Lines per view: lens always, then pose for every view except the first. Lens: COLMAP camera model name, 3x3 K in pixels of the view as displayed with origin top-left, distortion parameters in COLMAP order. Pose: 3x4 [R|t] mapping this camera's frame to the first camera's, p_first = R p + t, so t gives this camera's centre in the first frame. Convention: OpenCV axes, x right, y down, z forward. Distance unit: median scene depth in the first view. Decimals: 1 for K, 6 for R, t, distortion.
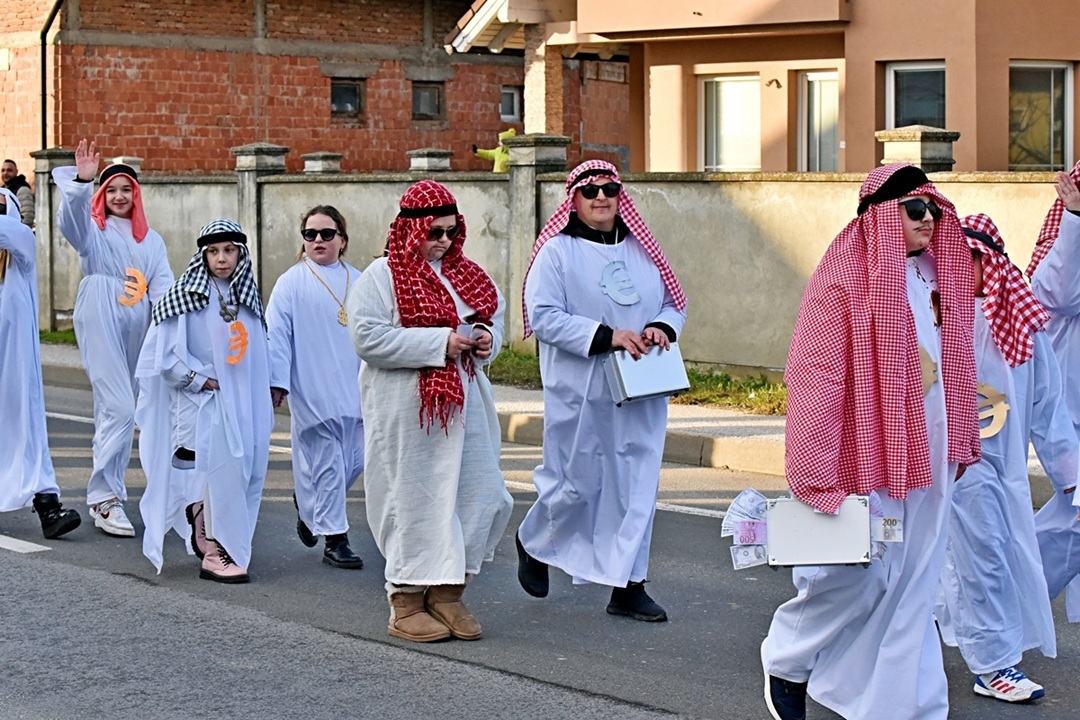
lens RADIAL K [[2509.6, 0, 542.6], [0, 2509.6, 356.4], [0, 0, 1]] dist [-0.203038, 0.000000]
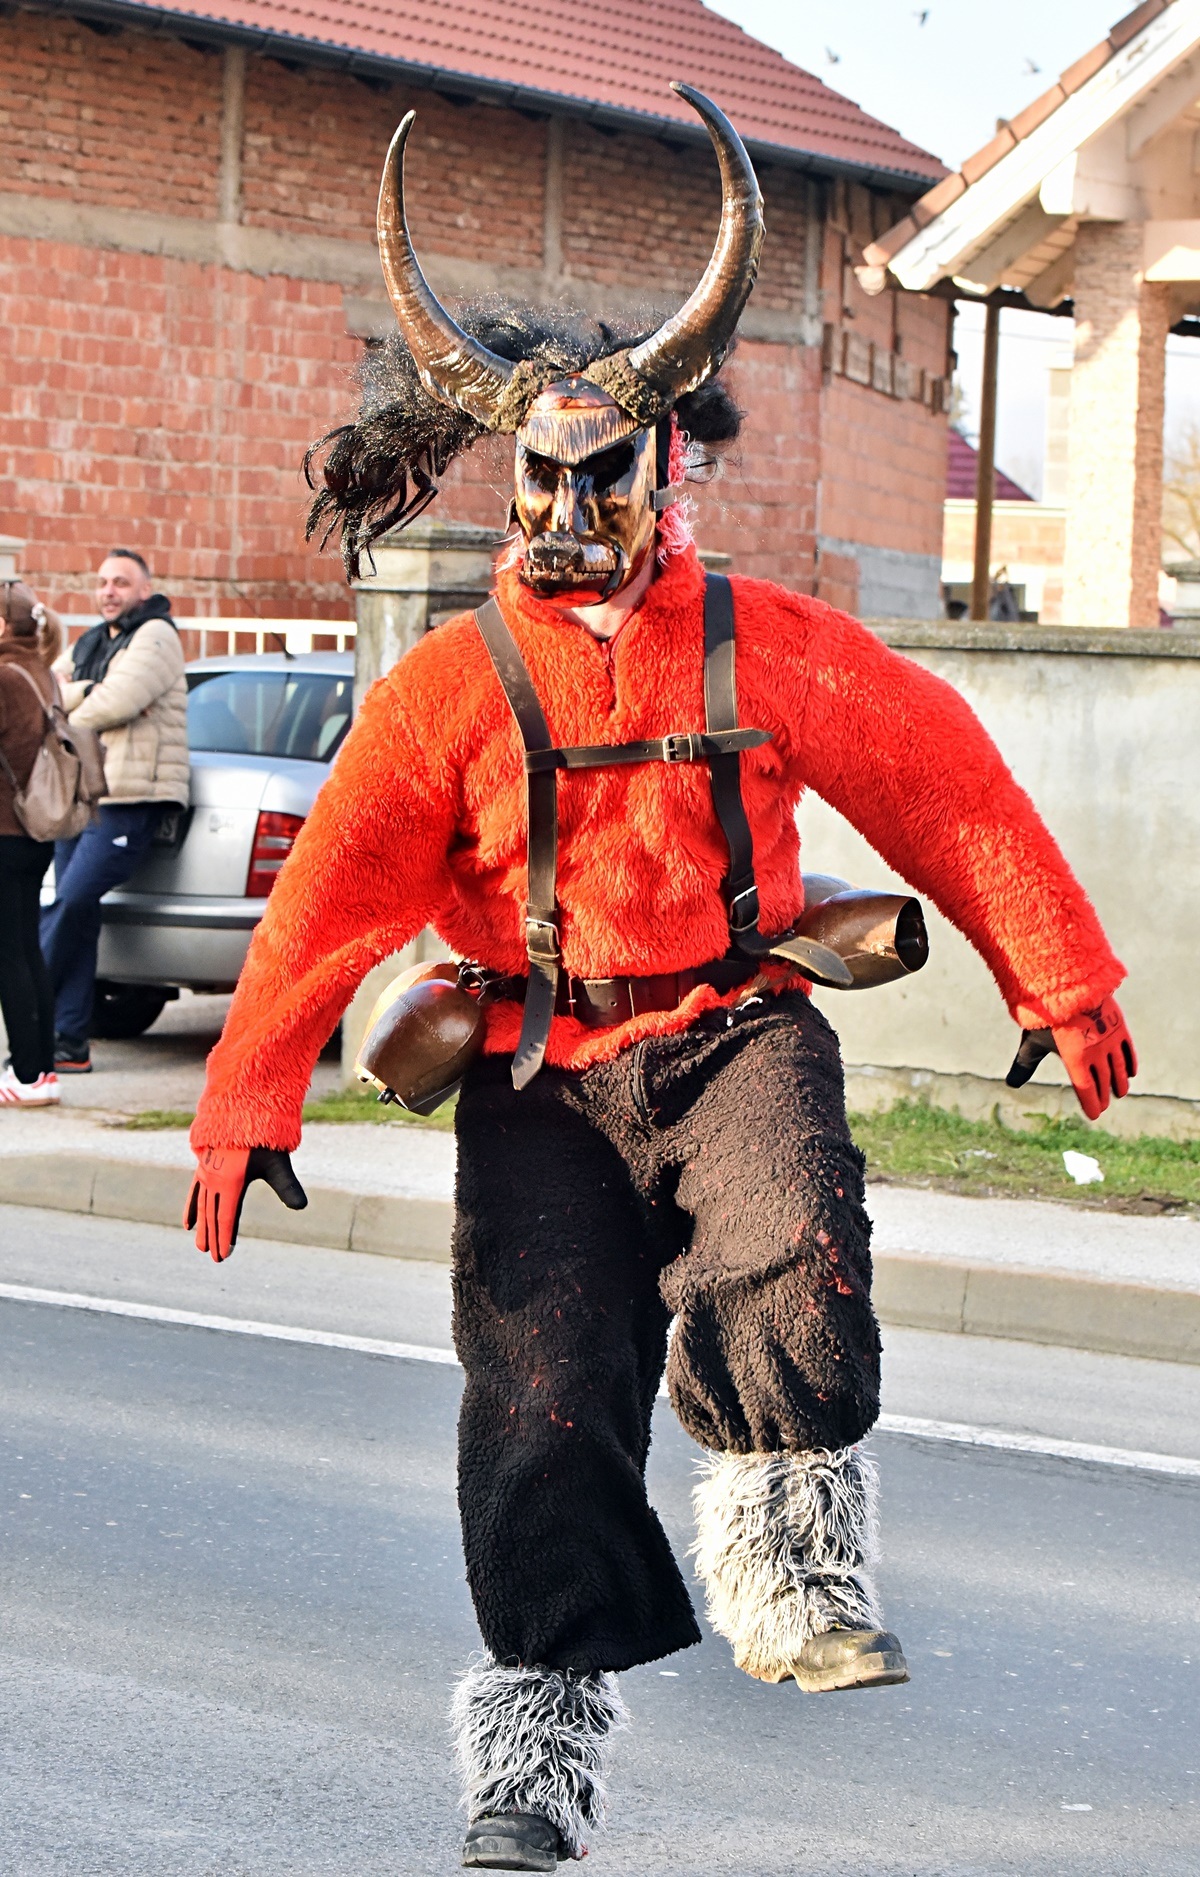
lens RADIAL K [[5302.4, 0, 600.0], [0, 5302.4, 937.6], [0, 0, 1]] dist [-0.088912, 0.000000]
pose [[0.982867, 0.023442, 0.182822, -0.207999], [-0.022379, 0.999719, -0.007875, -0.017002], [-0.182955, 0.003648, 0.983115, 0.223072]]
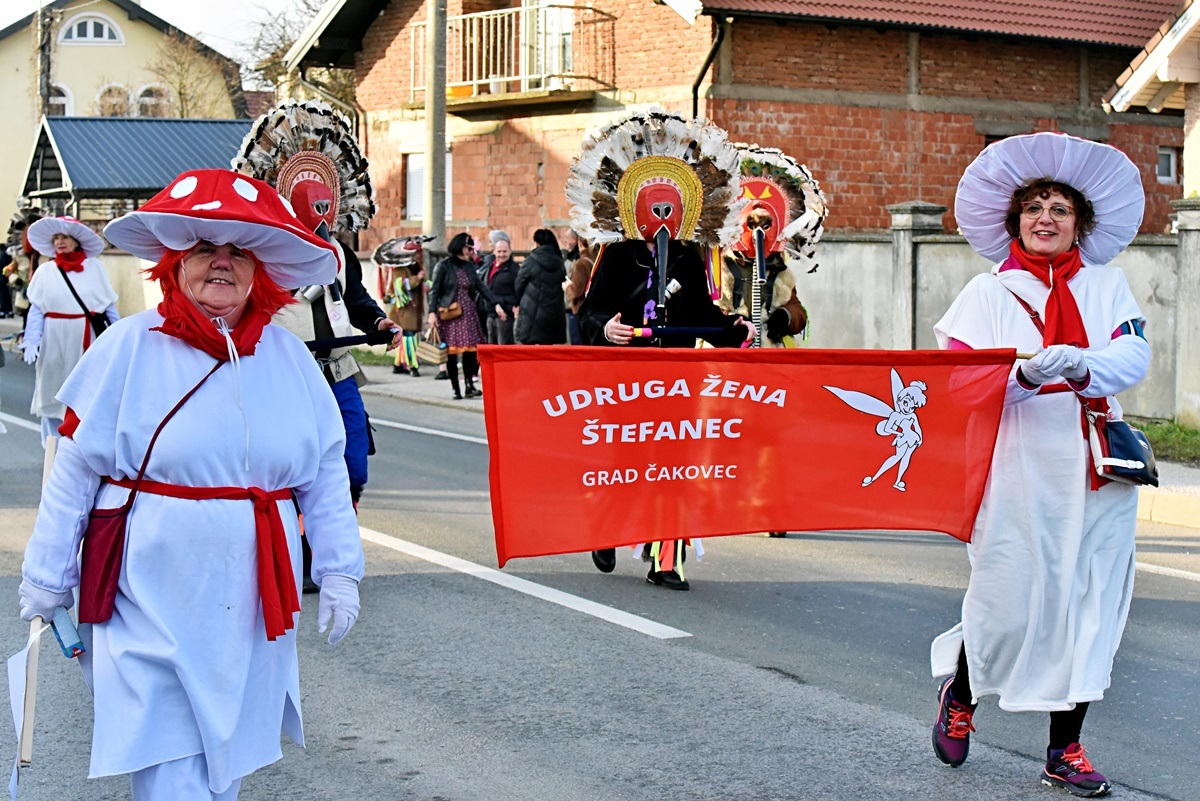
lens RADIAL K [[2503.5, 0, 591.3], [0, 2503.5, 405.4], [0, 0, 1]] dist [-0.290475, 0.000000]
pose [[0.971760, 0.025009, -0.234644, -0.004629], [-0.025702, 0.999670, 0.000106, -0.002071], [0.234569, 0.005928, 0.972081, 0.022355]]
